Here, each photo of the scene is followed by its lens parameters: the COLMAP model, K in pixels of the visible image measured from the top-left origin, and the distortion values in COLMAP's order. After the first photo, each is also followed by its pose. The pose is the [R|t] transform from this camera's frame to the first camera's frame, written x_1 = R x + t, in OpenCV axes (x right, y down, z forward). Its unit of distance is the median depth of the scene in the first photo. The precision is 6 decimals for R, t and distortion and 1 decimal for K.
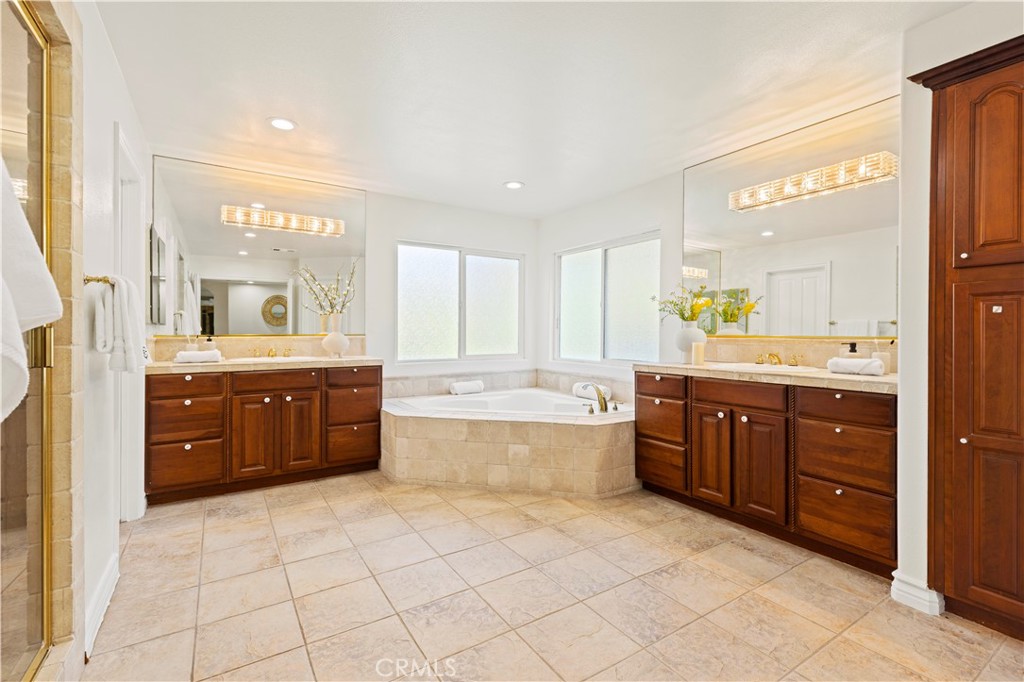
lens RADIAL K [[462.6, 0, 506.8], [0, 462.6, 335.5], [0, 0, 1]] dist [0.008619, -0.001175]
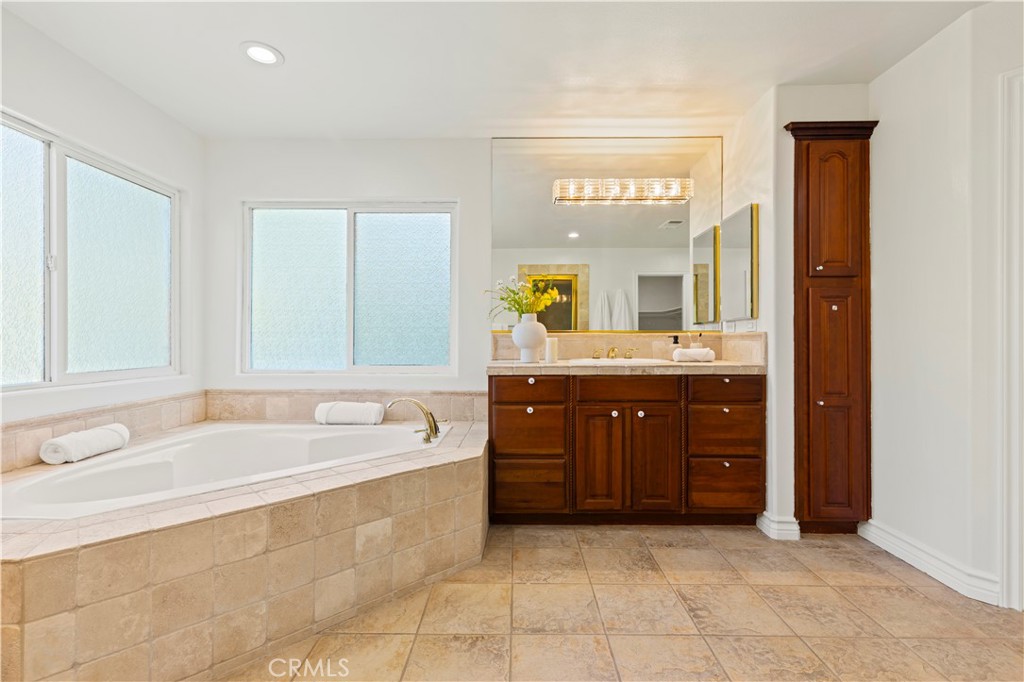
lens RADIAL K [[462.6, 0, 513.8], [0, 462.6, 341.7], [0, 0, 1]] dist [0.008619, -0.001175]
pose [[0.538530, -0.006136, 0.842584, -0.372389], [0.007645, 0.999968, 0.002396, 0.020129], [-0.842572, 0.005151, 0.538560, 0.584735]]
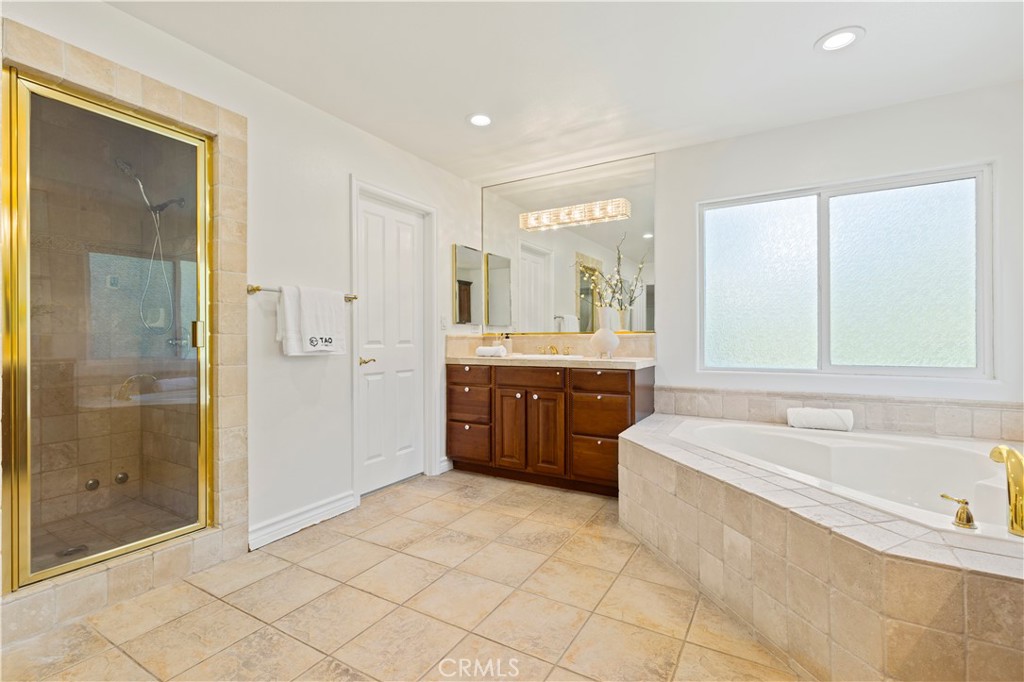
lens RADIAL K [[462.6, 0, 506.5], [0, 462.6, 337.6], [0, 0, 1]] dist [0.008619, -0.001175]
pose [[0.453531, -0.003906, -0.891232, 0.400463], [-0.002764, 0.999979, -0.005789, 0.018781], [0.891236, 0.005089, 0.453511, 0.550309]]
